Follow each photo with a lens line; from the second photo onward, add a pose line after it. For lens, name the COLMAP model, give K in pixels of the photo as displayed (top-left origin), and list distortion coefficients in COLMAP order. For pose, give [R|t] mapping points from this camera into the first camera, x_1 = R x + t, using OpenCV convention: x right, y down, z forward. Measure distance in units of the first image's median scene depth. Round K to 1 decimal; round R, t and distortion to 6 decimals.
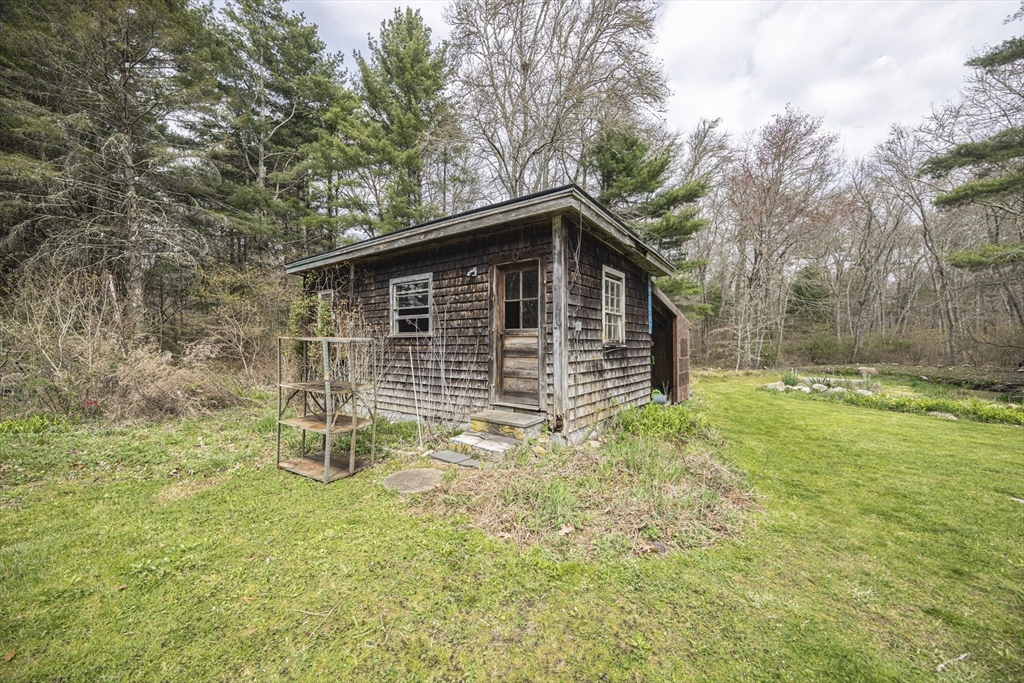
lens RADIAL K [[396.6, 0, 511.5], [0, 396.6, 343.5], [0, 0, 1]] dist [0.000168, 0.000108]
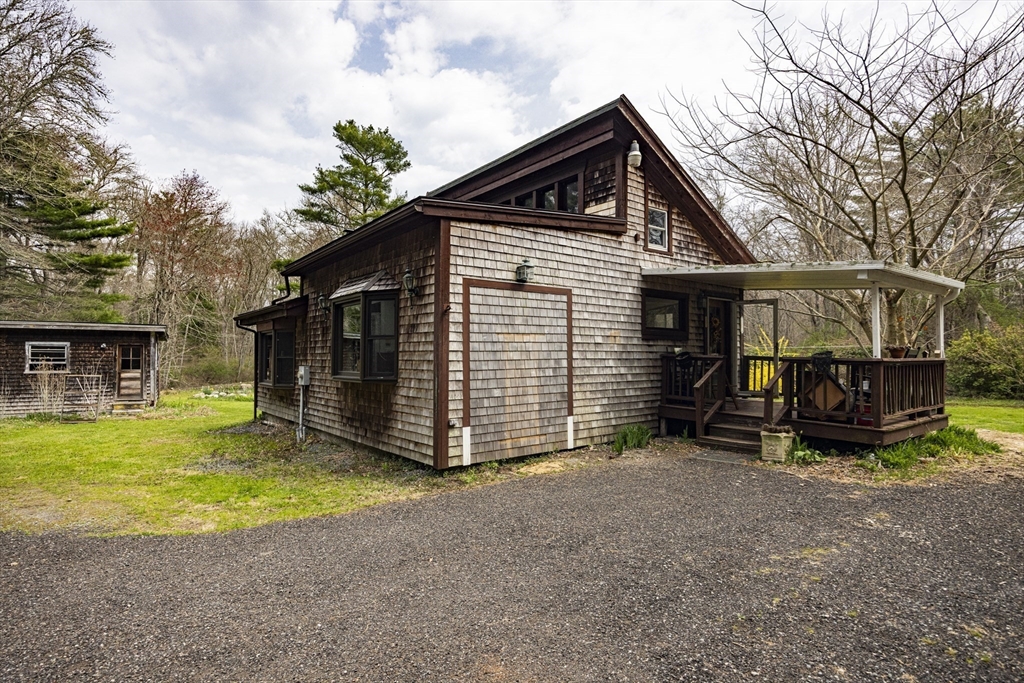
lens RADIAL K [[531.6, 0, 510.9], [0, 531.6, 347.9], [0, 0, 1]] dist [-0.003154, -0.000393]
pose [[0.373493, 0.020709, 0.927402, -1.893226], [0.003963, 0.999706, -0.023919, -0.072553], [-0.927624, 0.012609, 0.373302, -2.167148]]
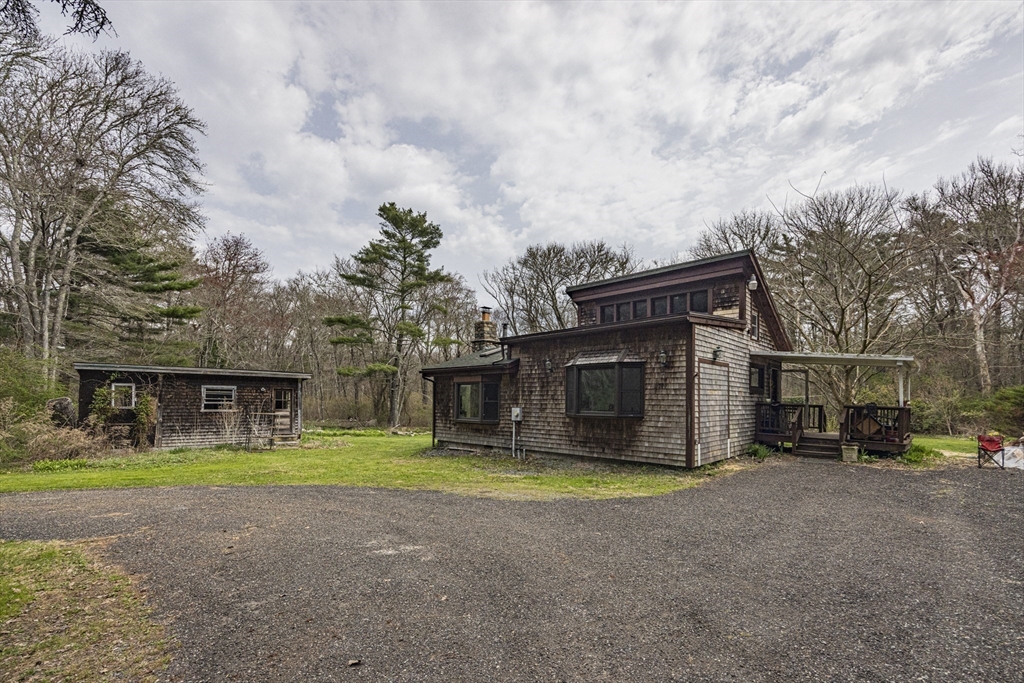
lens RADIAL K [[453.7, 0, 532.5], [0, 453.7, 397.4], [0, 0, 1]] dist [0.003231, 0.000168]
pose [[0.204591, 0.017260, 0.978695, -2.616244], [-0.006746, 0.999846, -0.016223, -0.071806], [-0.978824, -0.003283, 0.204676, -1.421809]]
